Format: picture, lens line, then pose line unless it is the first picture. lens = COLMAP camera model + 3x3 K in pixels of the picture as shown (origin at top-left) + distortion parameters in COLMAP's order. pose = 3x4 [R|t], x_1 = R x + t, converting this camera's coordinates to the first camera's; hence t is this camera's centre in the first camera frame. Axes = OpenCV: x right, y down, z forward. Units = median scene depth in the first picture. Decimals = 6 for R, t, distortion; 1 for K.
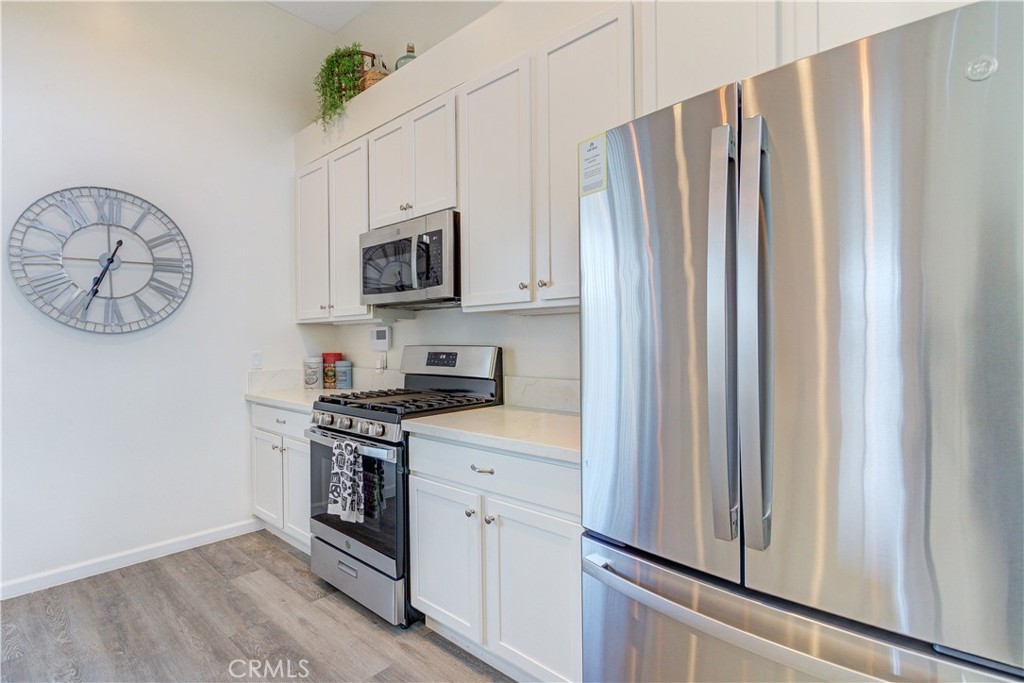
lens RADIAL K [[498.6, 0, 512.3], [0, 498.6, 340.5], [0, 0, 1]] dist [-0.002056, 0.000789]
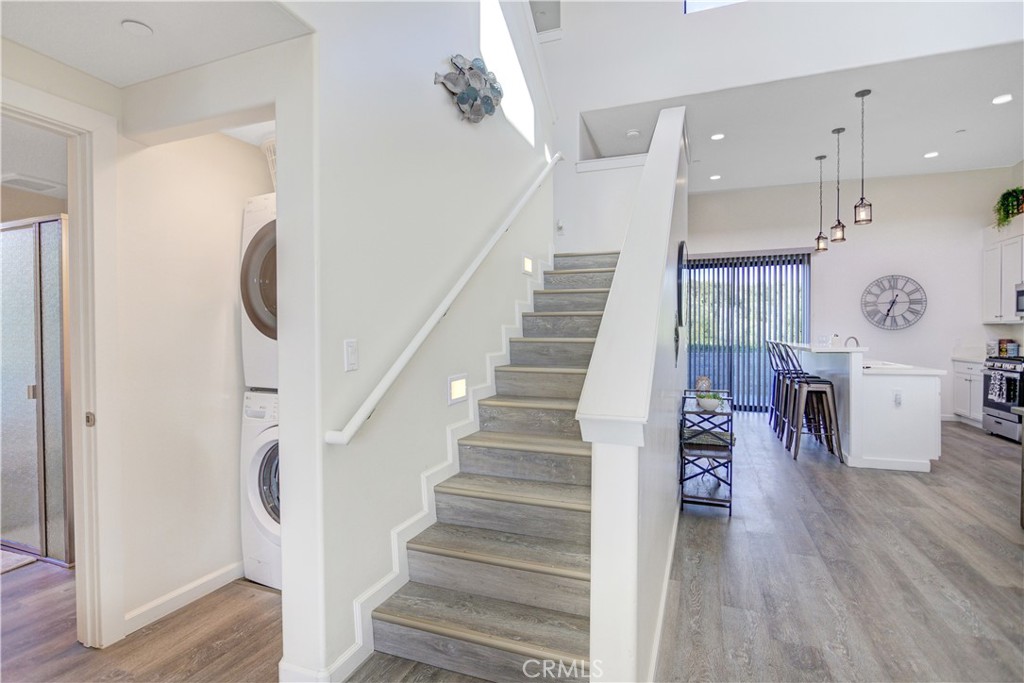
lens RADIAL K [[503.3, 0, 511.5], [0, 503.3, 340.0], [0, 0, 1]] dist [-0.000604, 0.000453]
pose [[0.361670, 0.020947, -0.932071, 0.985438], [-0.001965, 0.999762, 0.021705, -0.012440], [0.932304, -0.006019, 0.361625, -1.912407]]
